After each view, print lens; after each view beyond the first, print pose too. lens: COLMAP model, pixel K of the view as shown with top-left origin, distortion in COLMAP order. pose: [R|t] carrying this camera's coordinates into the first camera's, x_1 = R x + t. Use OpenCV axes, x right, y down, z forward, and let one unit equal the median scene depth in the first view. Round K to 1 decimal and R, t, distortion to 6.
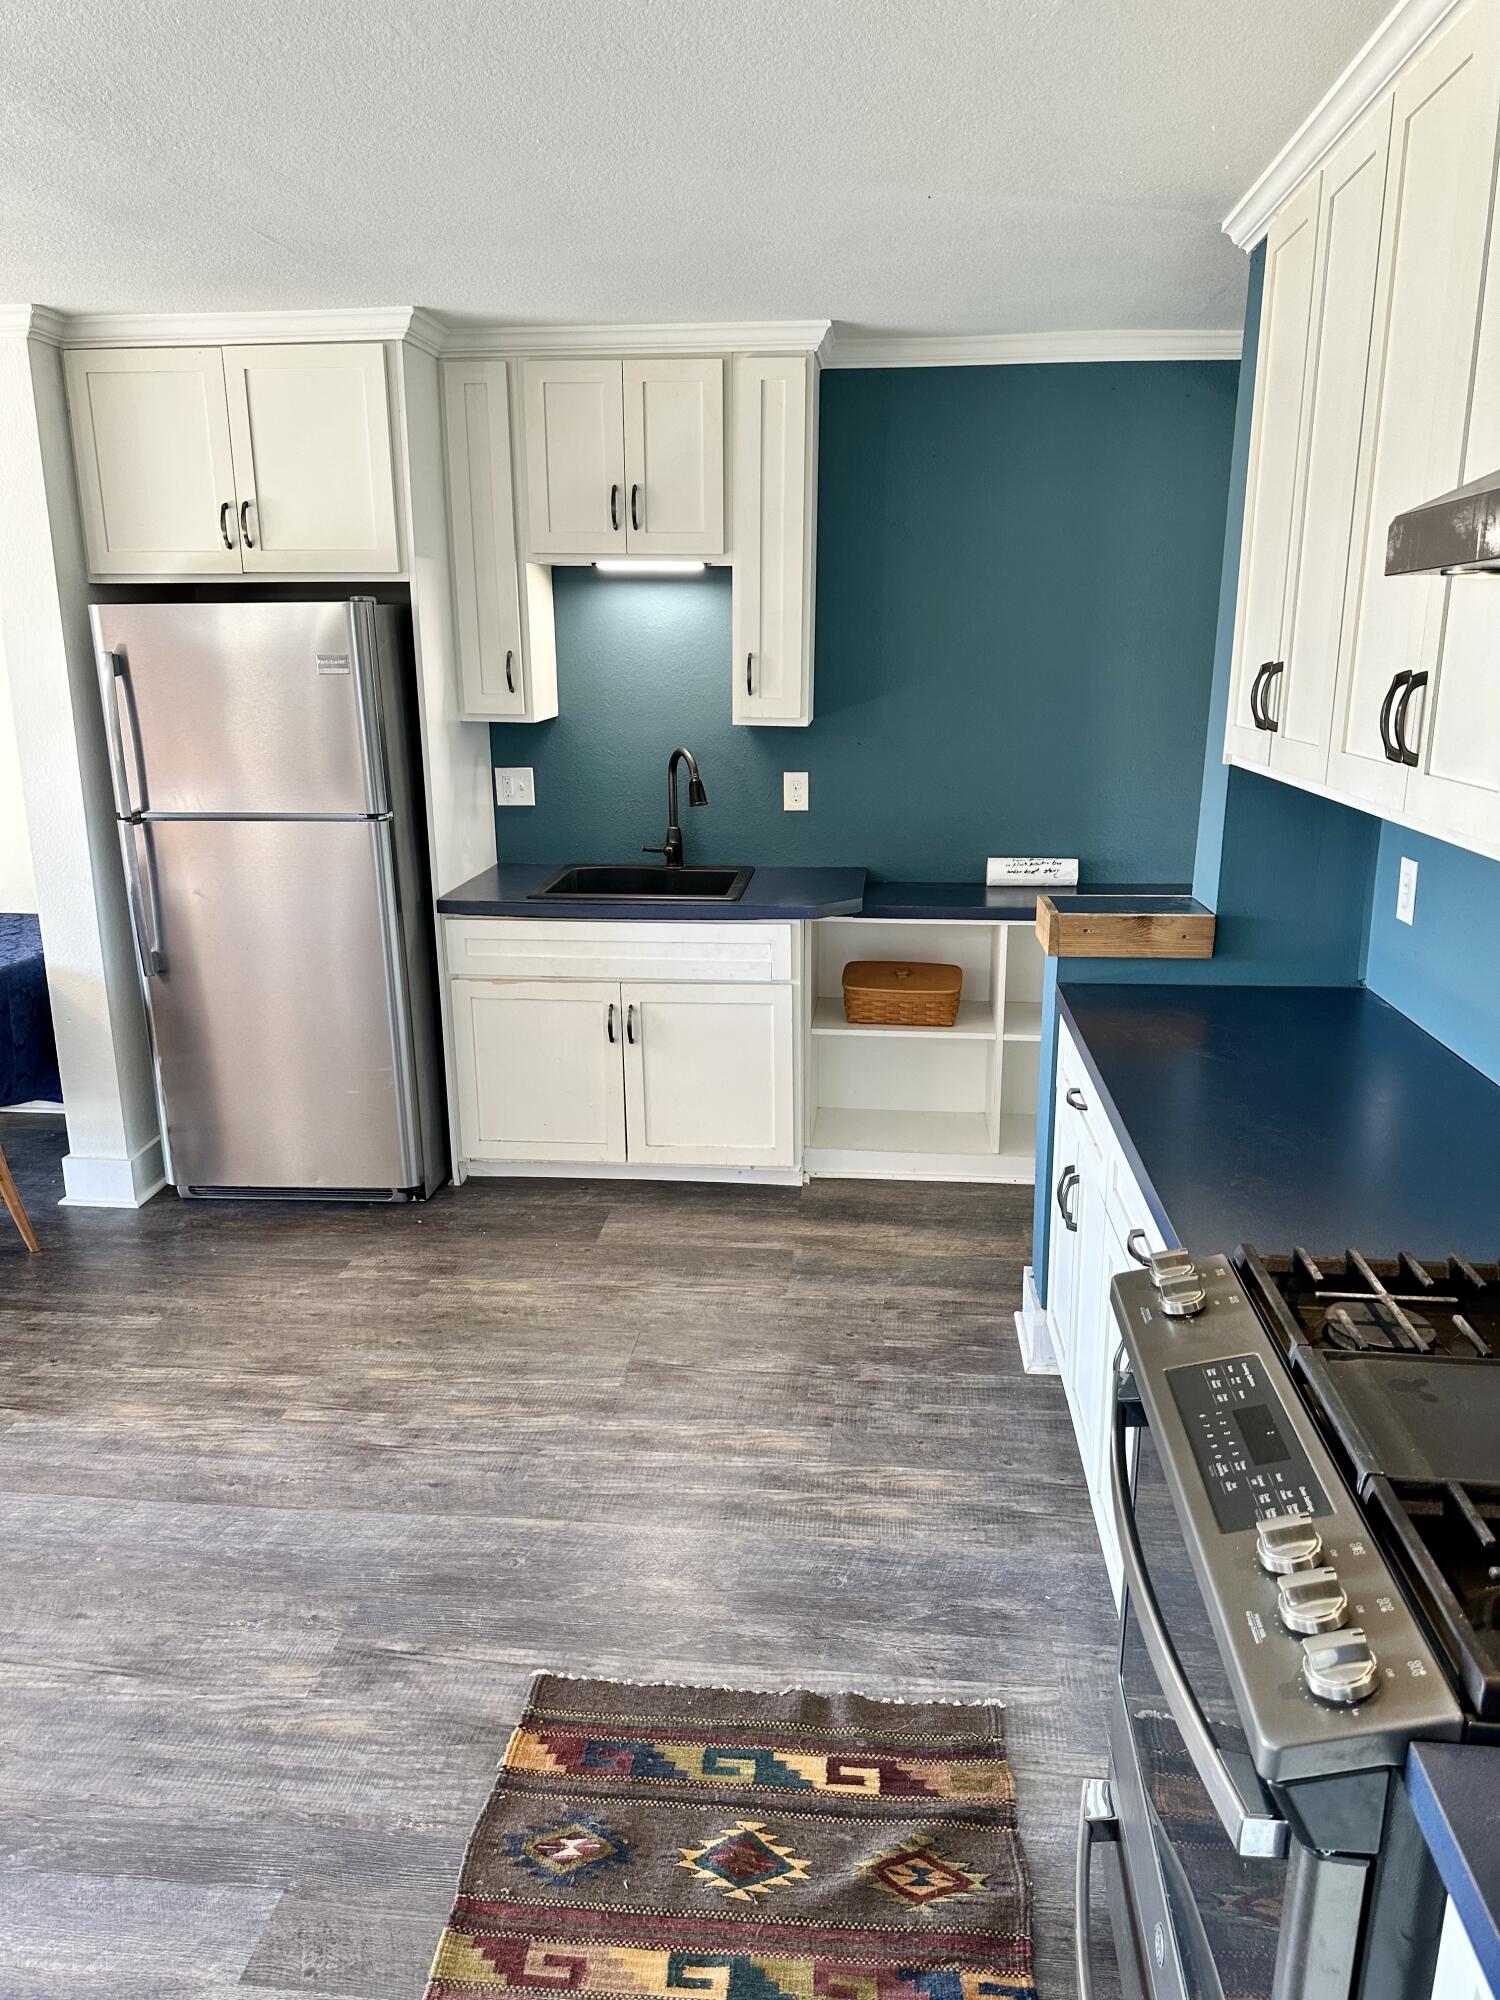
lens RADIAL K [[1409.5, 0, 764.1], [0, 1409.5, 988.6], [0, 0, 1]] dist [0.040064, -0.044169]
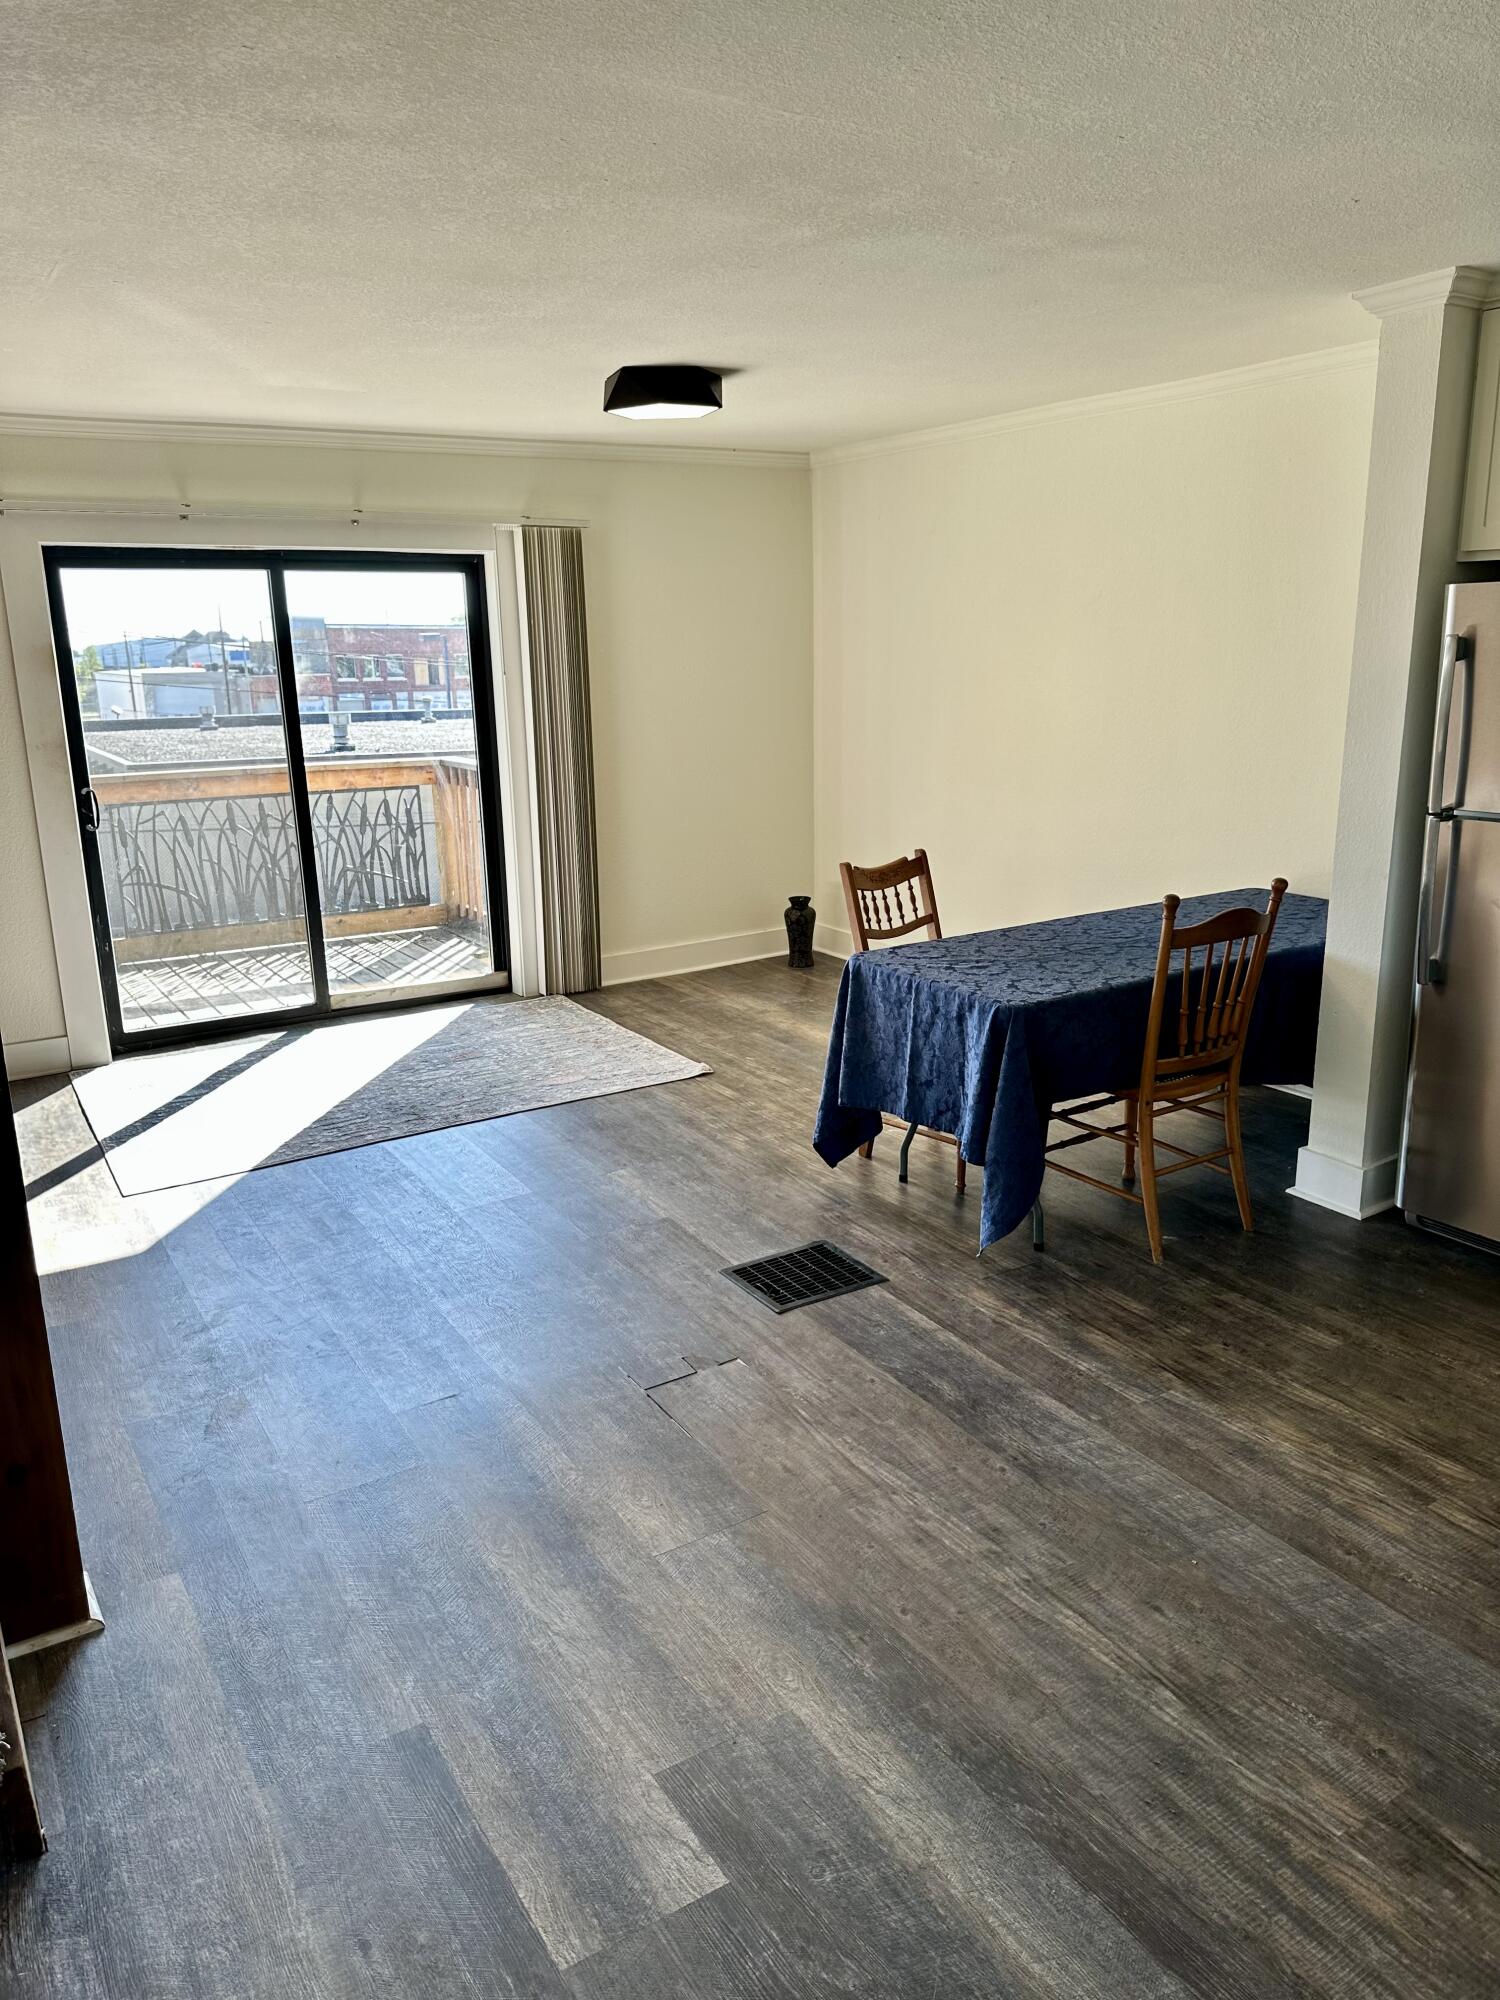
lens RADIAL K [[1409.5, 0, 771.0], [0, 1409.5, 998.6], [0, 0, 1]] dist [0.040064, -0.044169]
pose [[0.615024, 0.185862, -0.766290, 0.025254], [-0.177189, 0.979545, 0.095374, -0.017038], [0.768342, 0.077121, 0.635376, 0.109079]]
